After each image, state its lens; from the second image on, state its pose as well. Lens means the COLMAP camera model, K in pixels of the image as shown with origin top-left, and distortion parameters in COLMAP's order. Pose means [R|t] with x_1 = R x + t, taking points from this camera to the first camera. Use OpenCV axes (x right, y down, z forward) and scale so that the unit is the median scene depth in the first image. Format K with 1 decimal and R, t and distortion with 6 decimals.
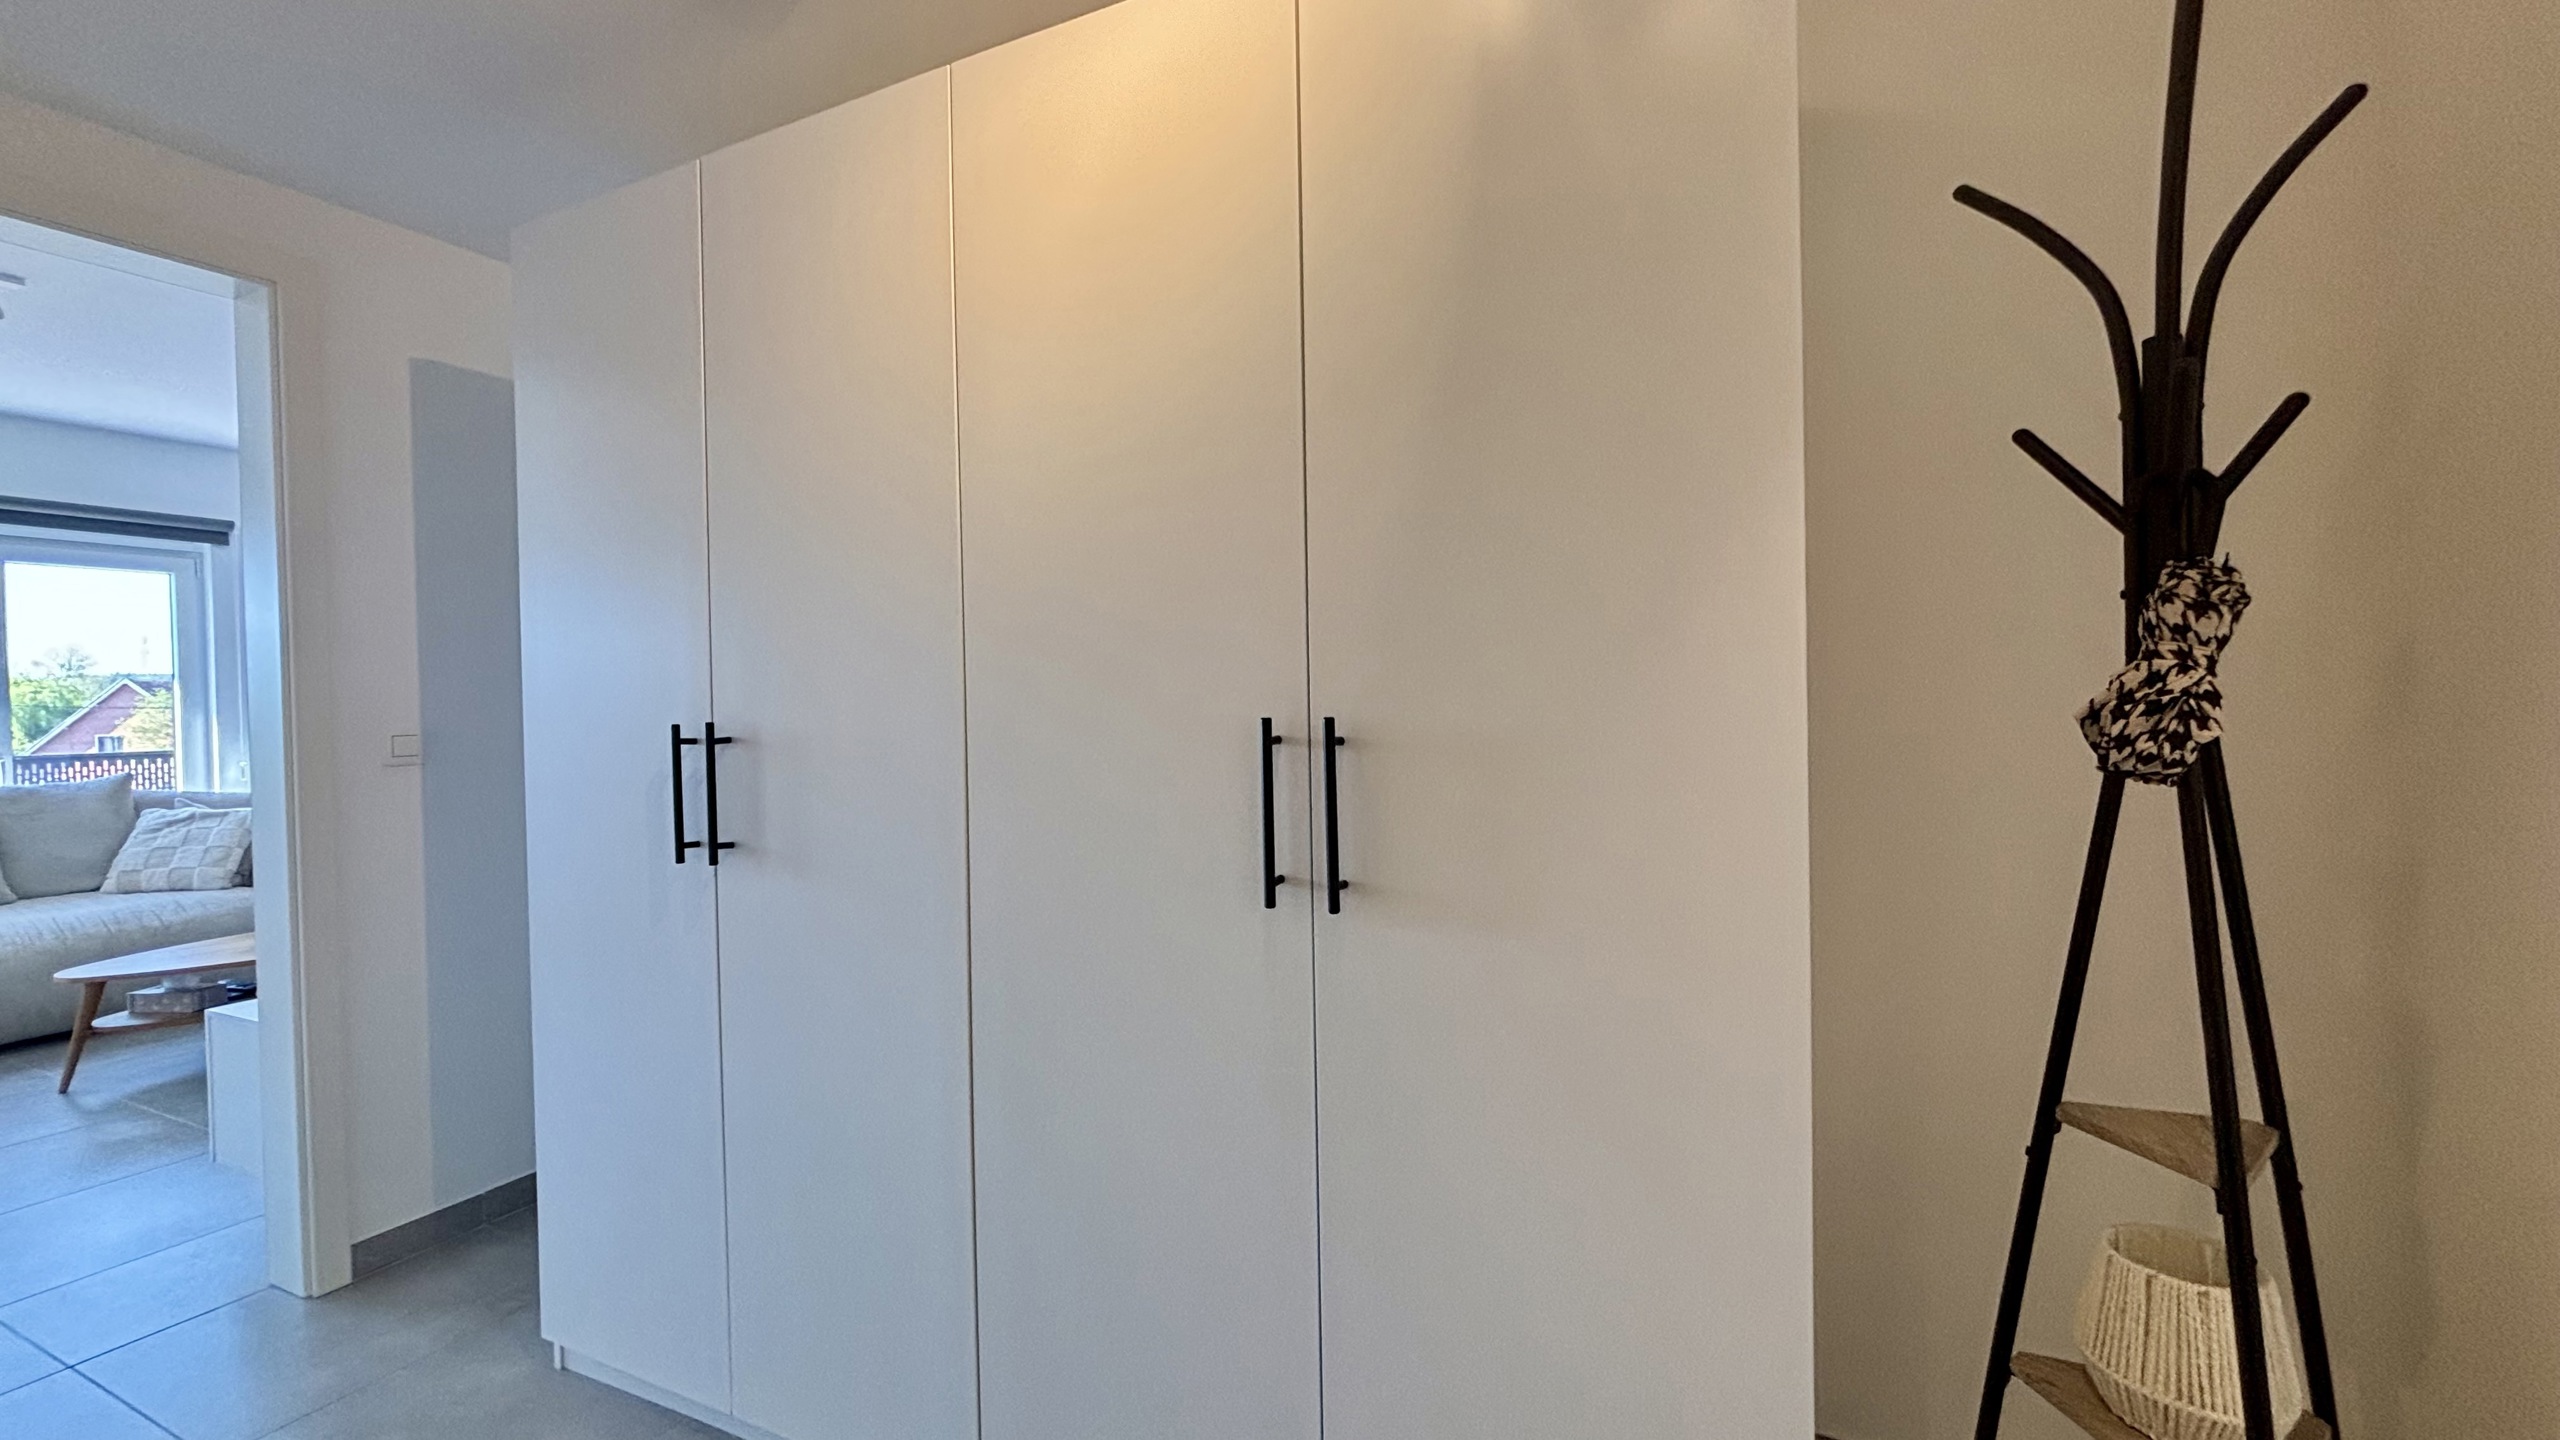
lens RADIAL K [[1023.5, 0, 1280.0], [0, 1023.5, 720.0], [0, 0, 1]] dist [0.001728, 0.000238]
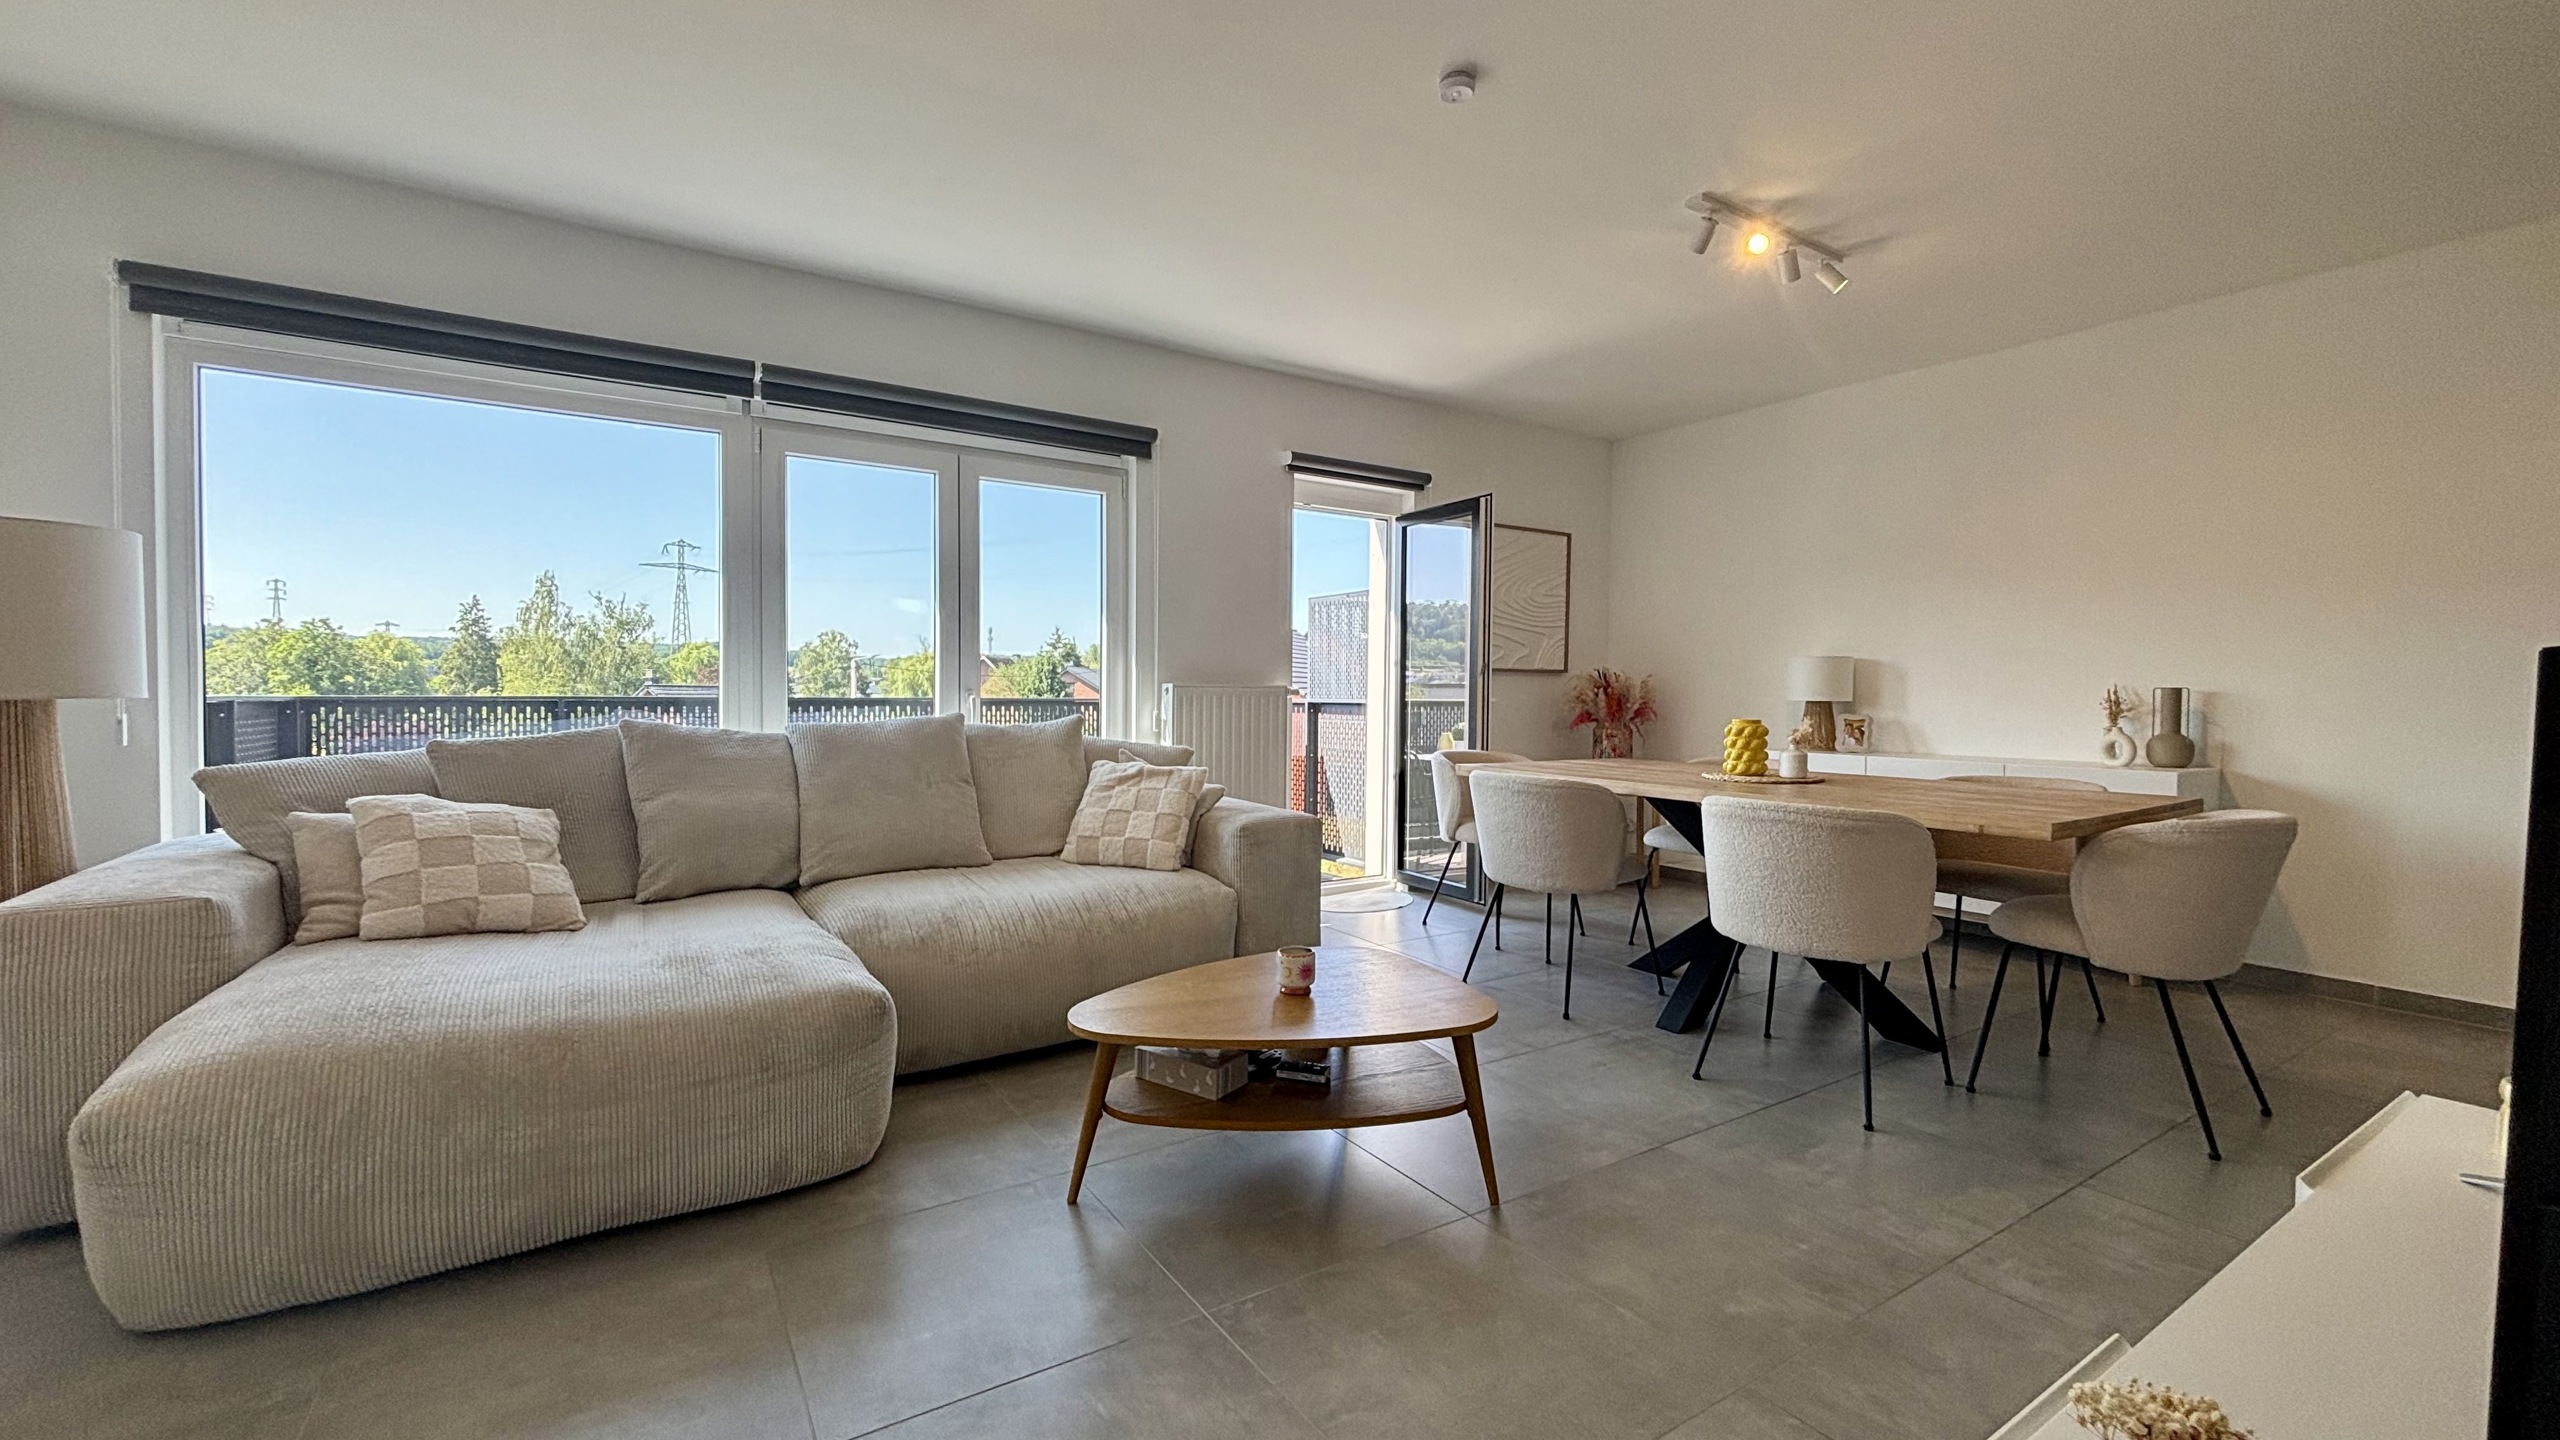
lens RADIAL K [[1023.5, 0, 1280.0], [0, 1023.5, 720.0], [0, 0, 1]] dist [0.001728, 0.000238]
pose [[0.840602, 0.037675, -0.540341, -0.547774], [-0.026047, 0.999236, 0.029152, 0.027068], [0.541026, -0.010431, 0.840941, 0.394764]]
